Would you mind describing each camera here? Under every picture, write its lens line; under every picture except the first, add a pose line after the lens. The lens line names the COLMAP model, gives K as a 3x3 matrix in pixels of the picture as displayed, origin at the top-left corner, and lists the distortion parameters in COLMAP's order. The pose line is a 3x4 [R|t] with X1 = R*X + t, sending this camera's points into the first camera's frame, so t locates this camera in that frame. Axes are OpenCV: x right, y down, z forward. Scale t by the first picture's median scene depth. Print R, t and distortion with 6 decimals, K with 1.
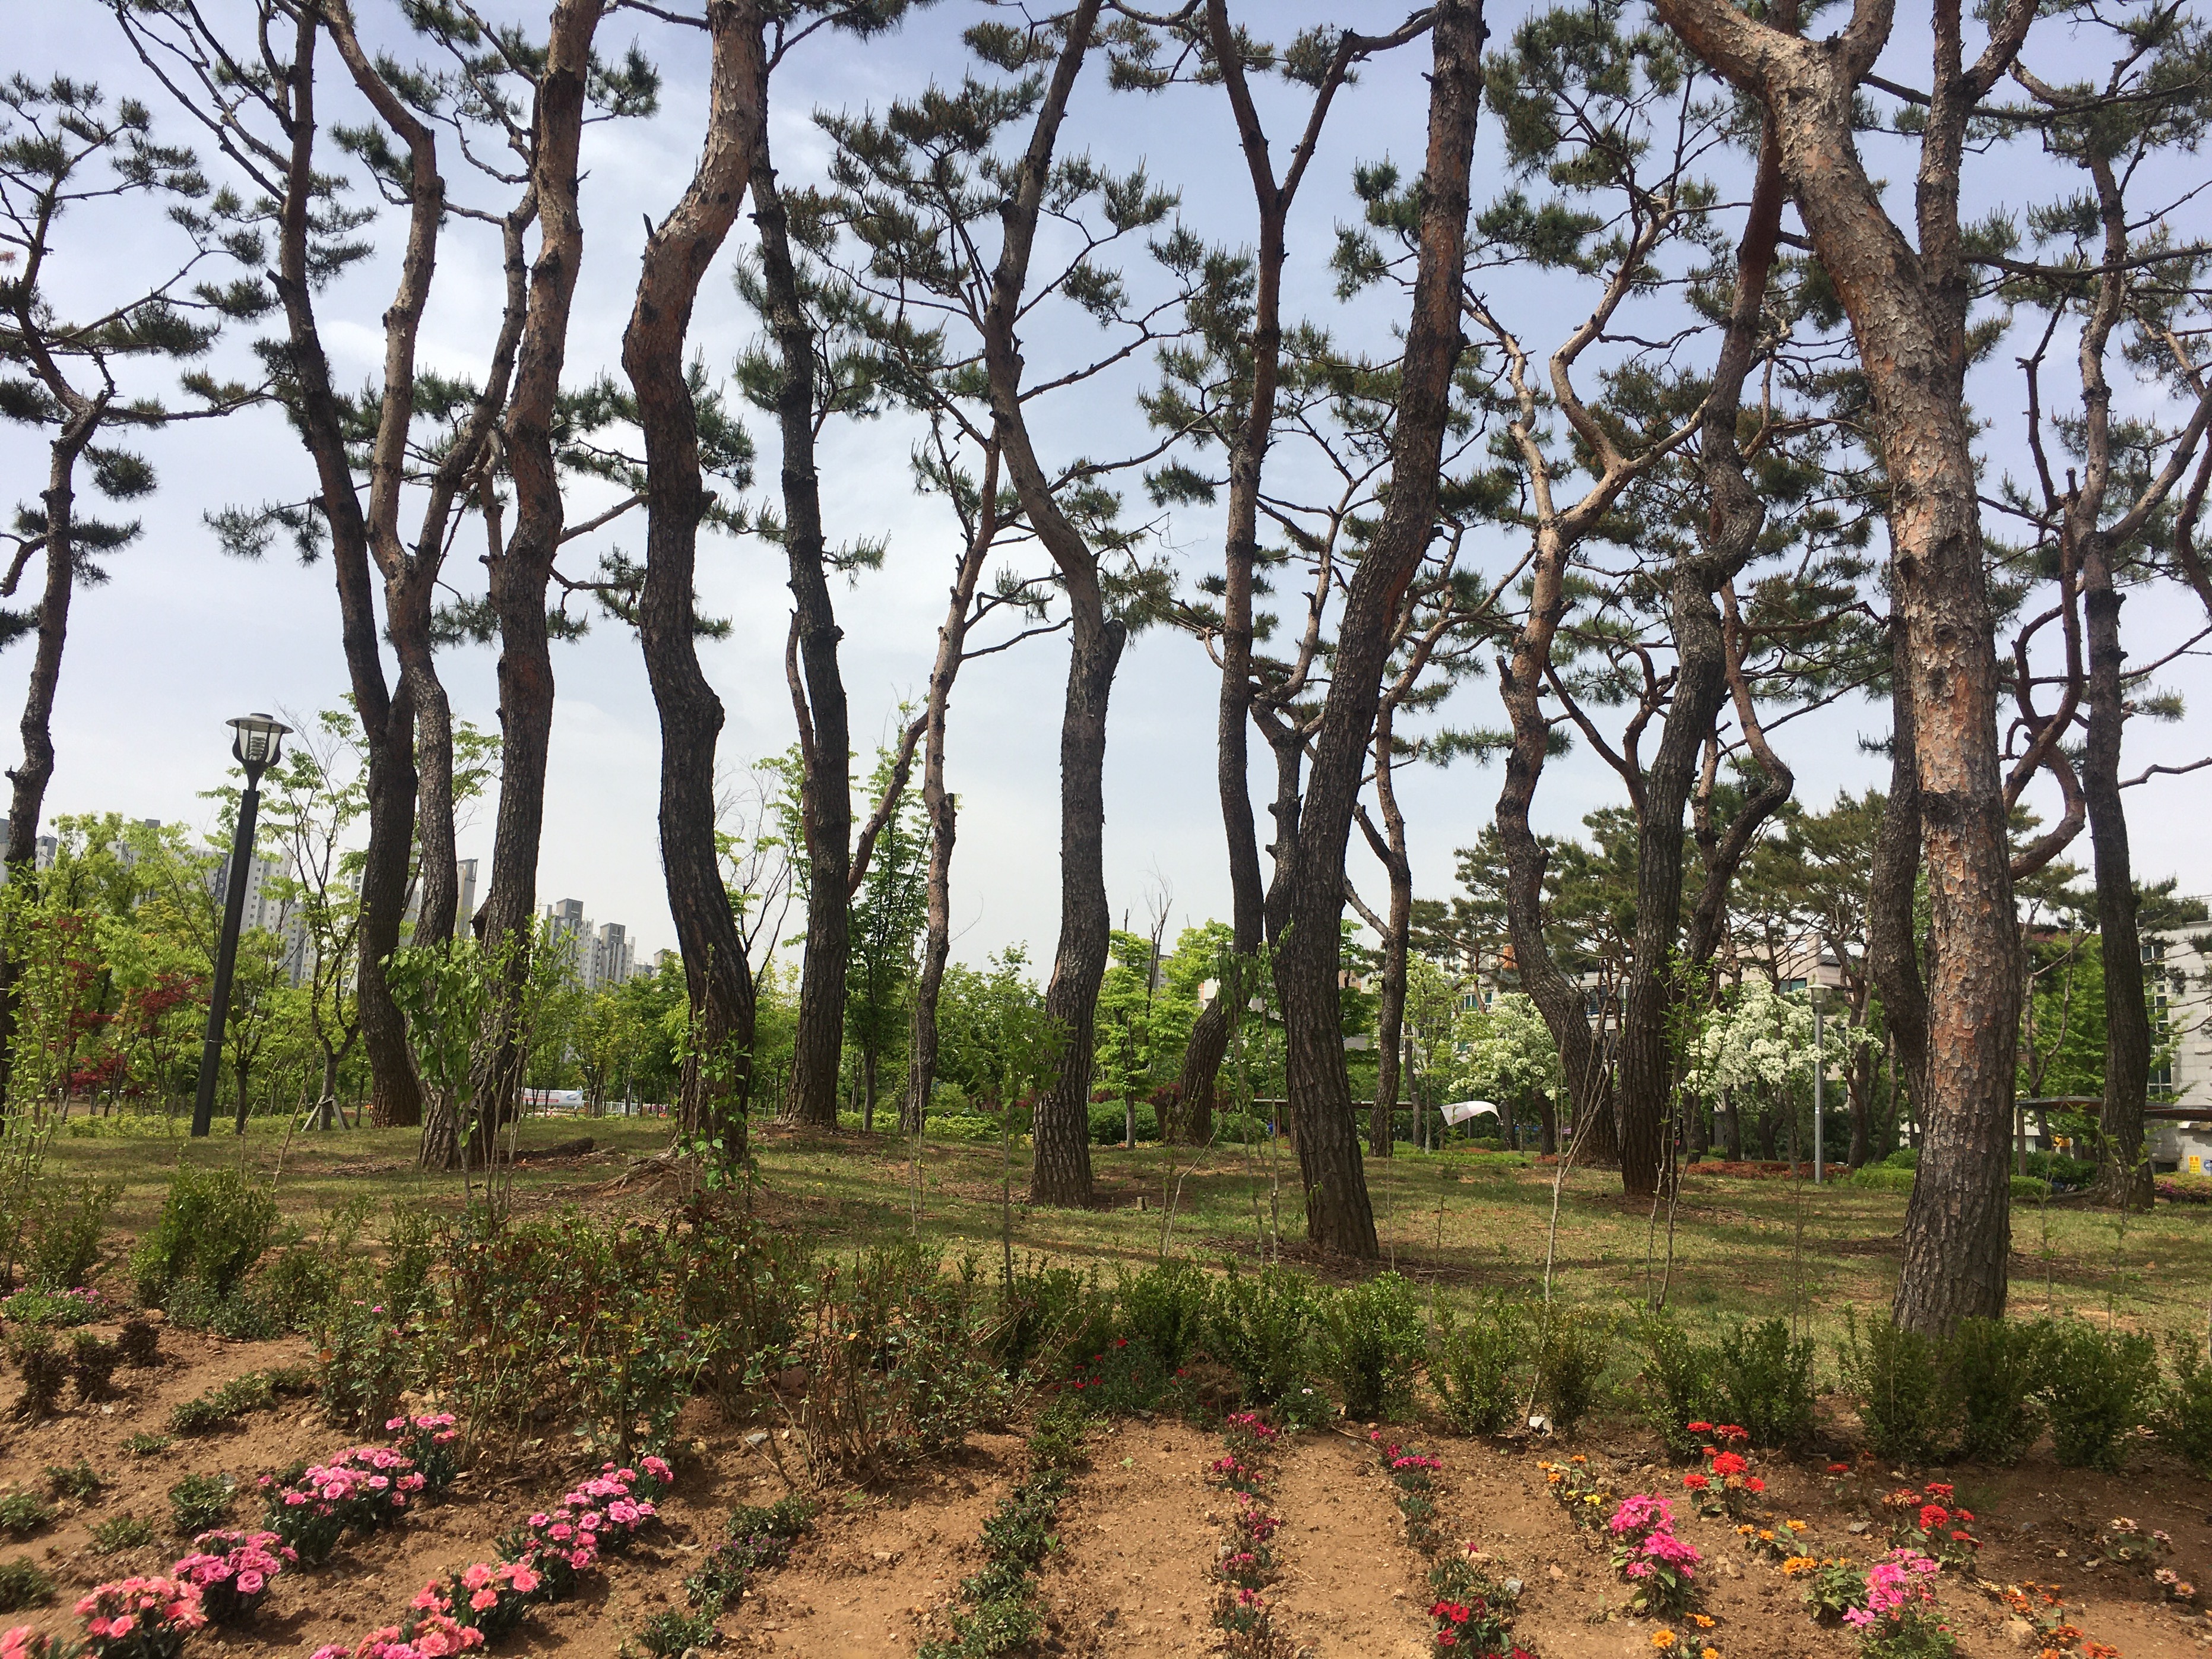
lens RADIAL K [[1839.1, 0, 1098.8], [0, 1839.1, 826.6], [0, 0, 1]] dist [0.068814, -0.087597]
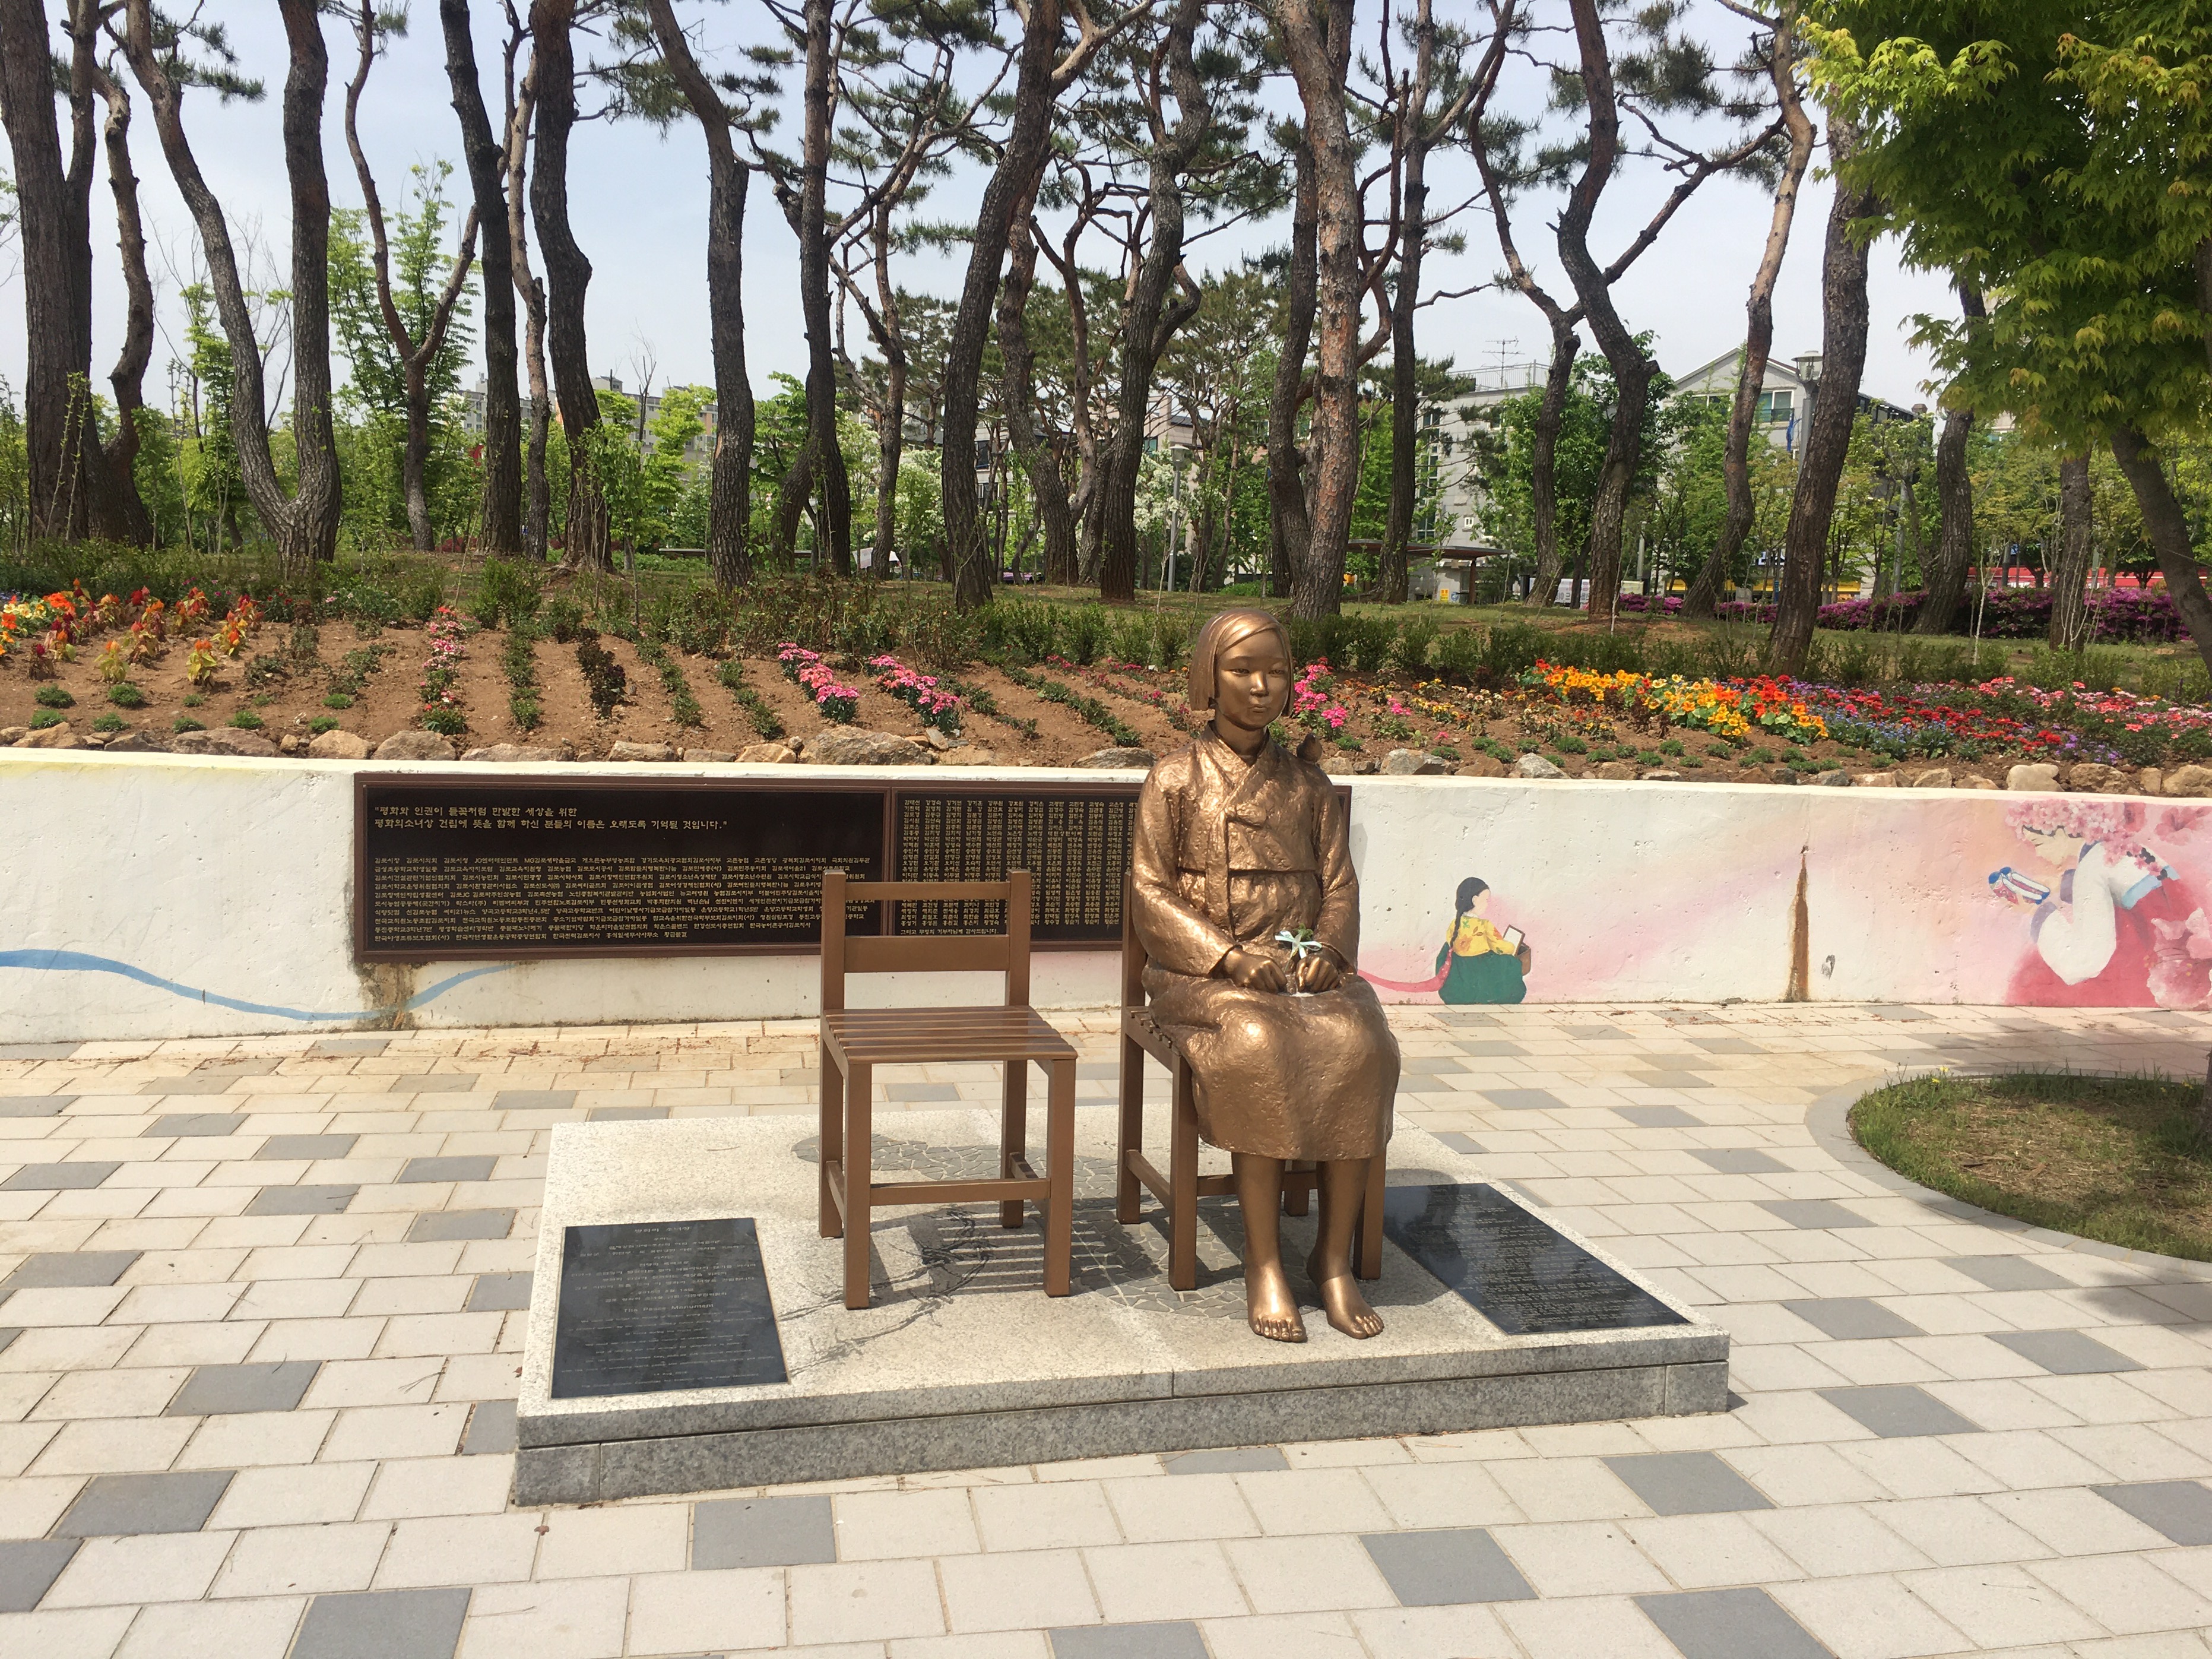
lens RADIAL K [[1839.1, 0, 1102.2], [0, 1839.1, 827.5], [0, 0, 1]] dist [0.068814, -0.087597]
pose [[0.942496, -0.054653, 0.329720, -0.115835], [-0.043785, 0.957846, 0.283927, -0.025795], [-0.331338, -0.282037, 0.900372, -0.213755]]
